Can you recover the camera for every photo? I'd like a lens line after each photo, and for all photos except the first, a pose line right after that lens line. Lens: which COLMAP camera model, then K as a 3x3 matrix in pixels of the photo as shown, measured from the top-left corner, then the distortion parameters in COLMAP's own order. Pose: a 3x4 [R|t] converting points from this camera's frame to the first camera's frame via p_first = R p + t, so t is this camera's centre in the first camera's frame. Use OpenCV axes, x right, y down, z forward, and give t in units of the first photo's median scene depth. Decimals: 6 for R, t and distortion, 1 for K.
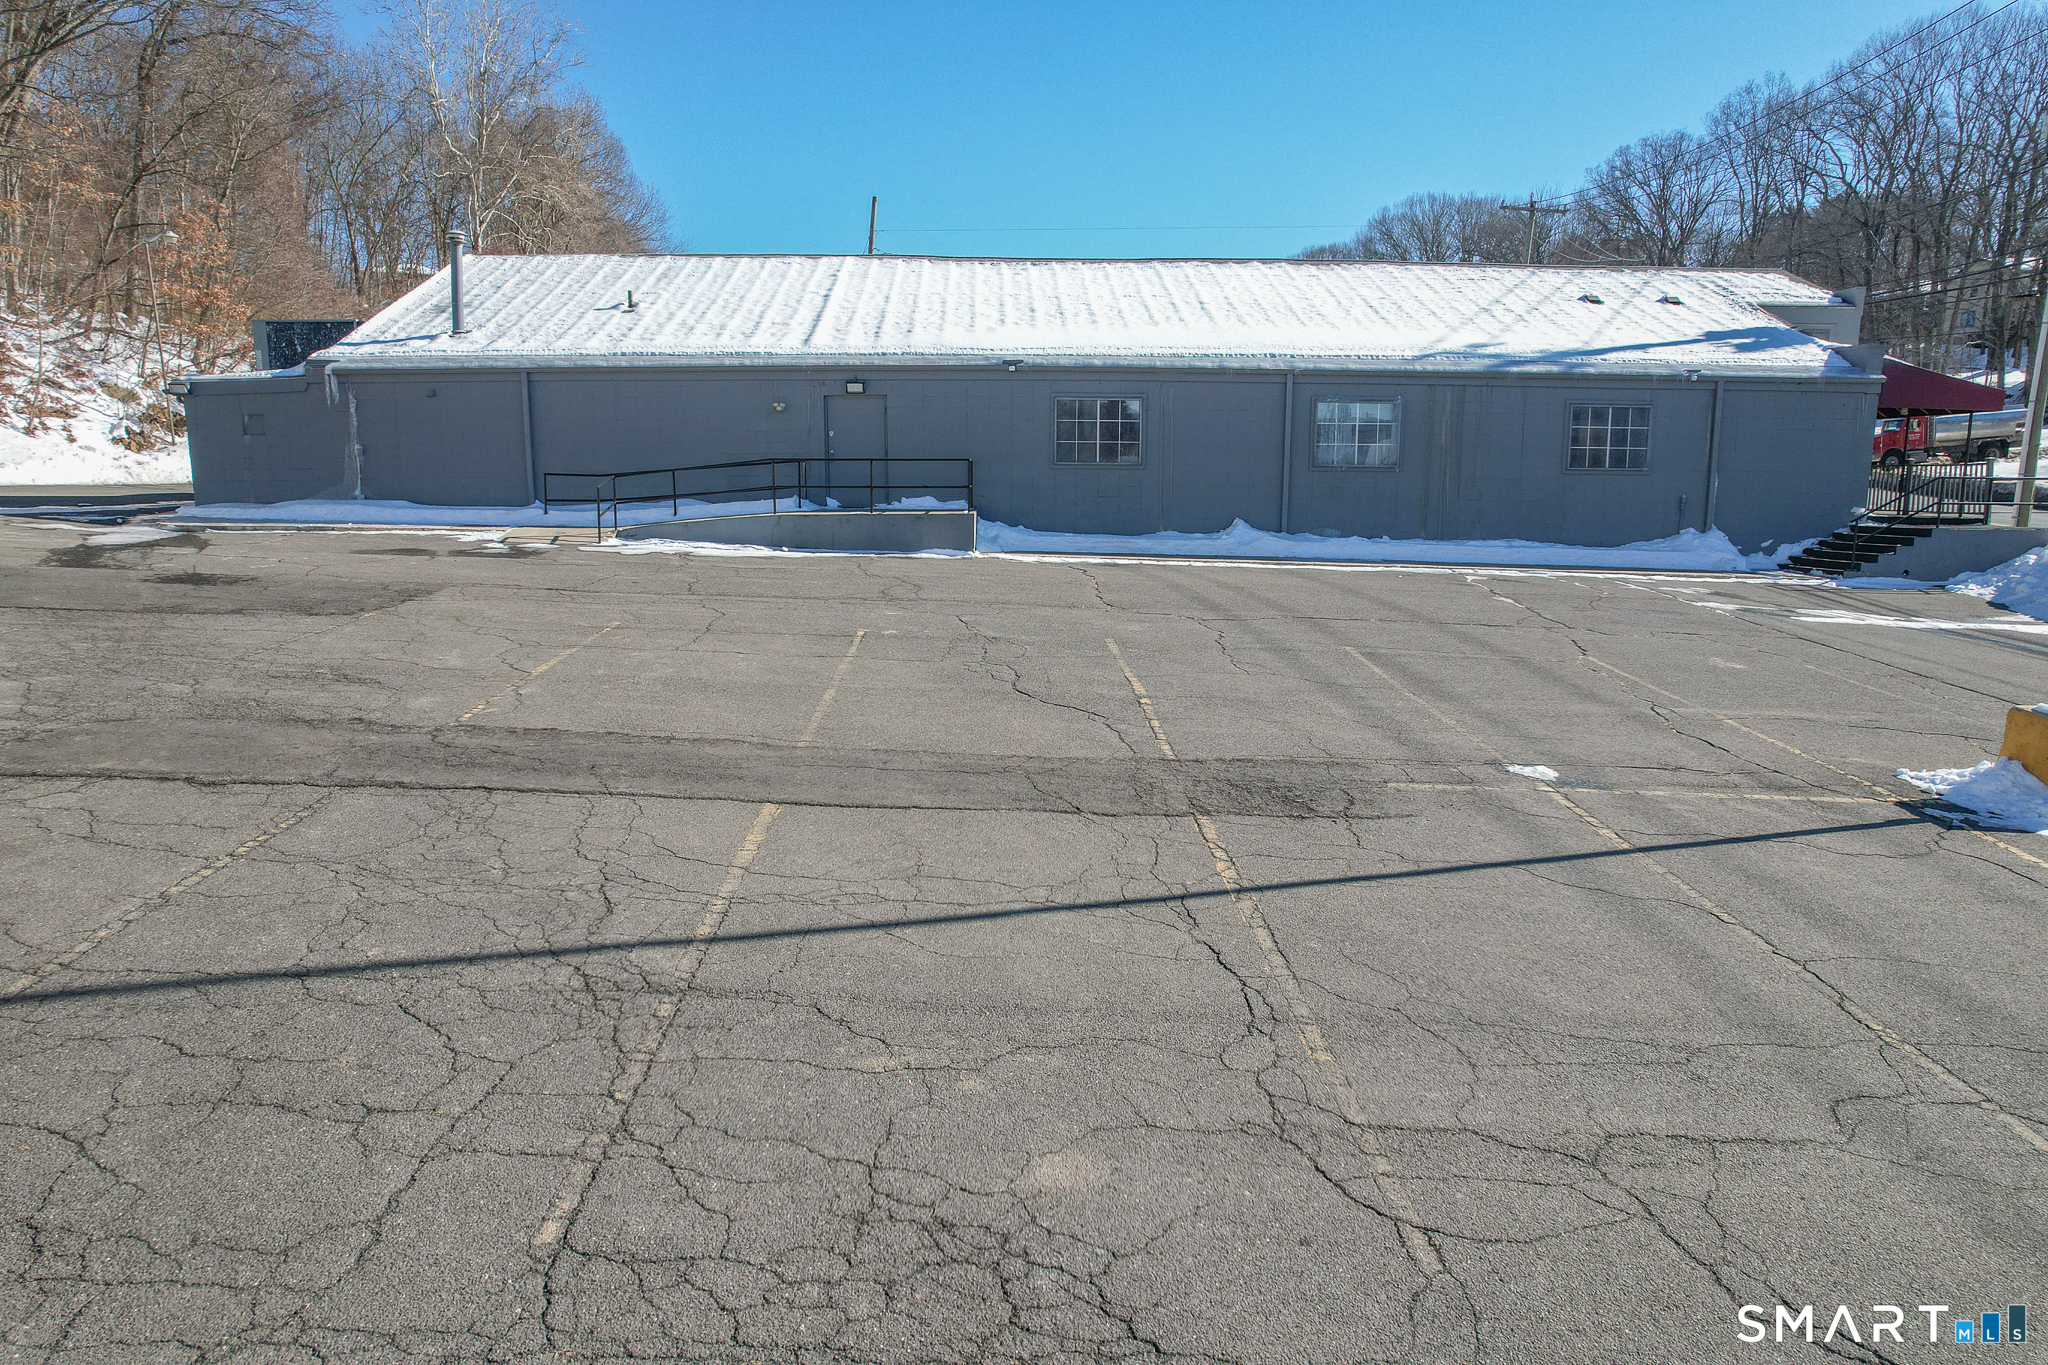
lens RADIAL K [[1367.9, 0, 1017.4], [0, 1367.9, 702.3], [0, 0, 1]] dist [-0.062111, 0.052275]
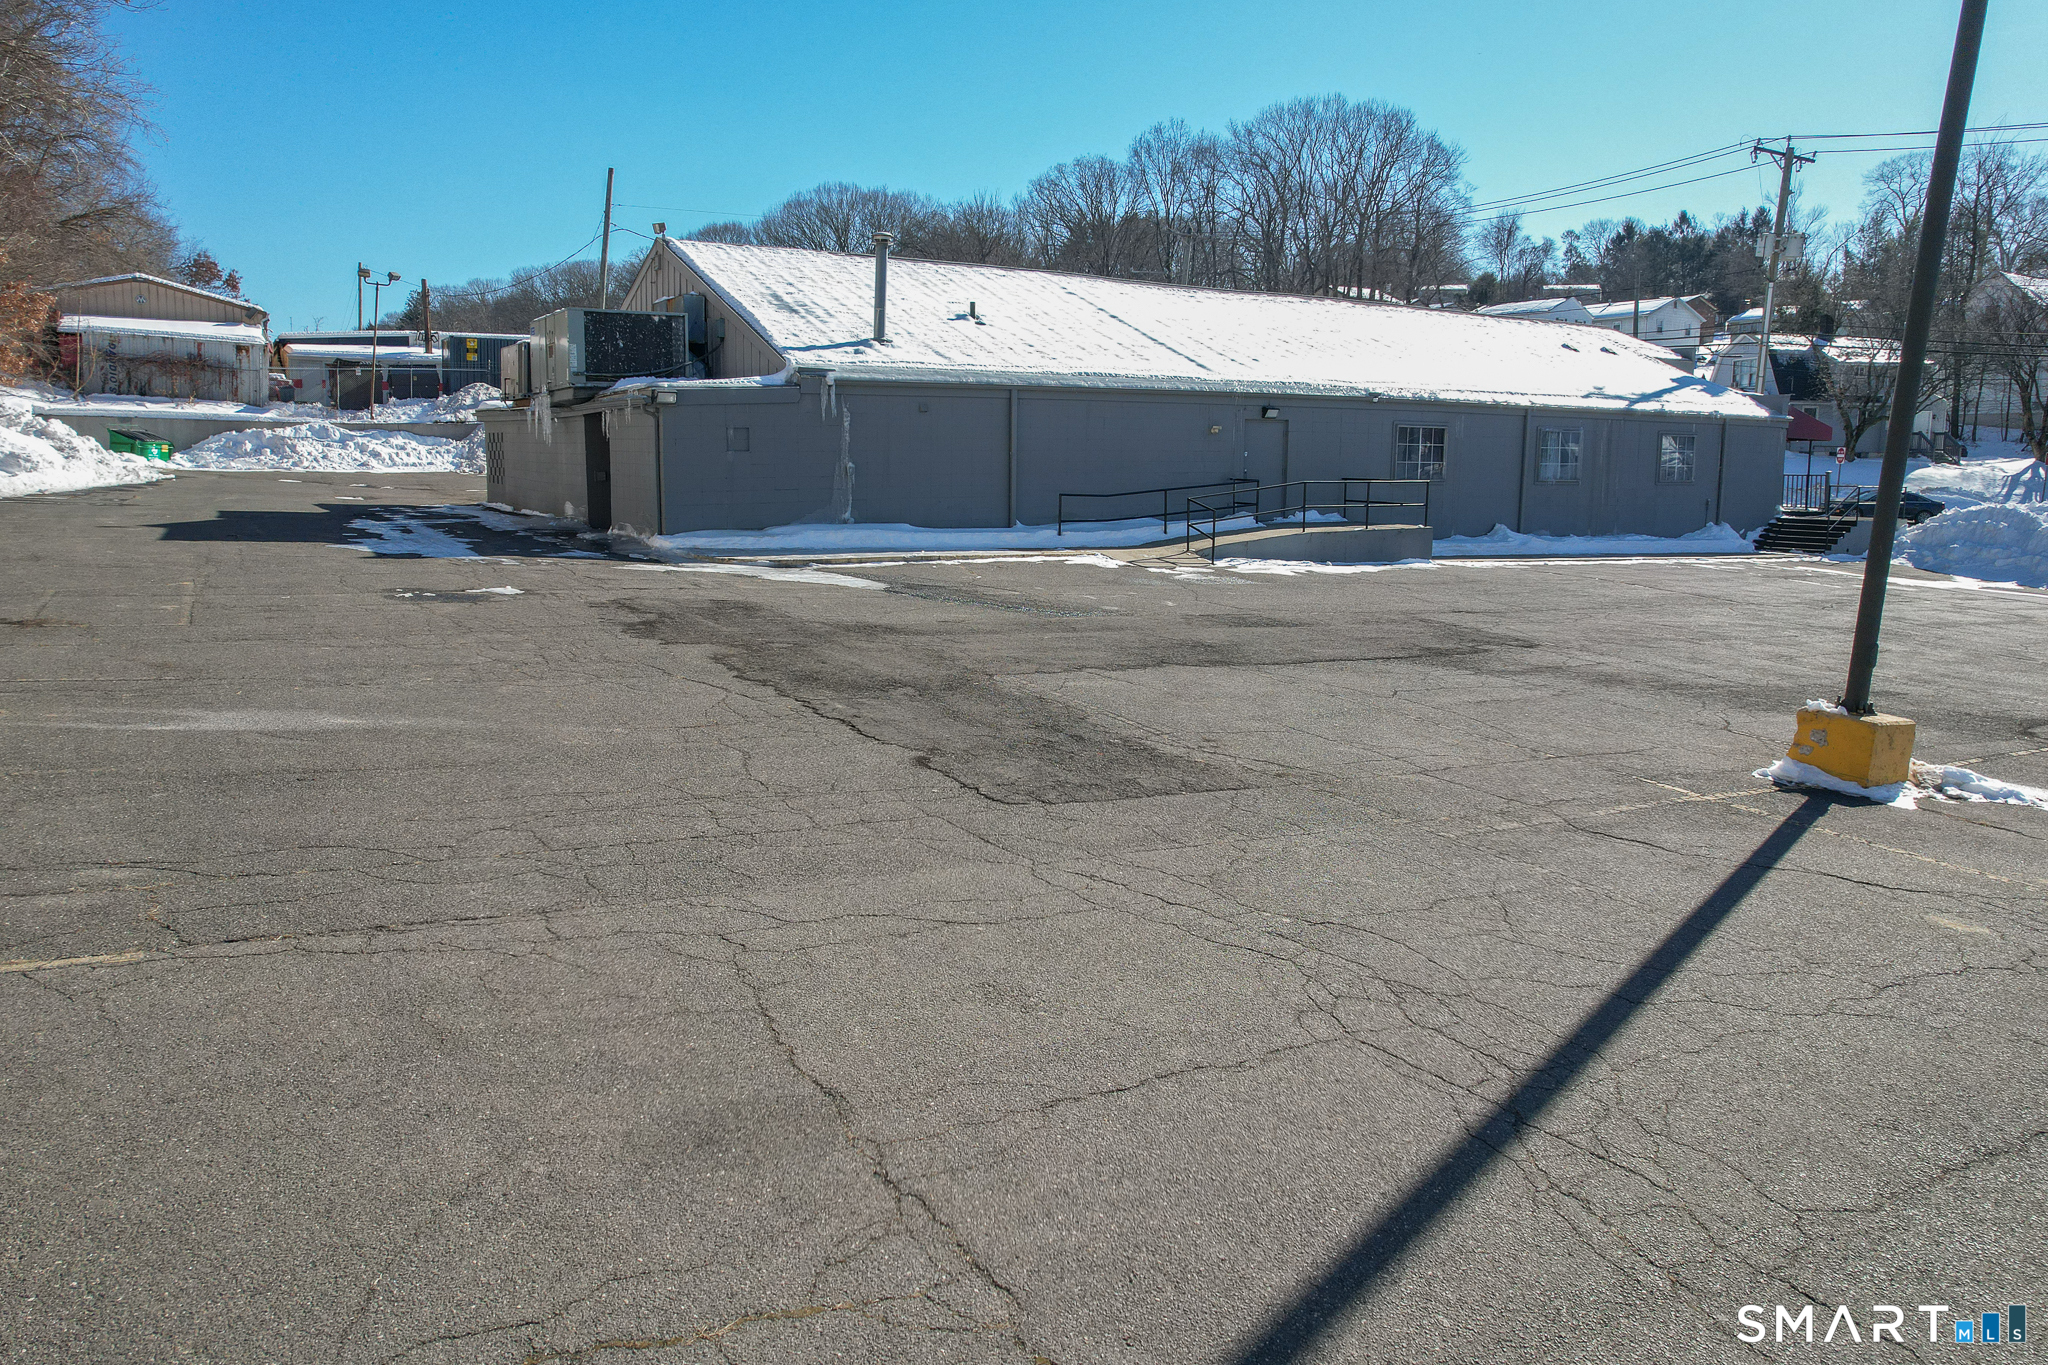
lens RADIAL K [[1367.9, 0, 1029.3], [0, 1367.9, 699.9], [0, 0, 1]] dist [-0.062111, 0.052275]
pose [[0.850768, -0.090907, 0.517620, -0.867533], [0.080209, 0.995847, 0.043063, -0.062126], [-0.519385, 0.004881, 0.854526, 0.157475]]
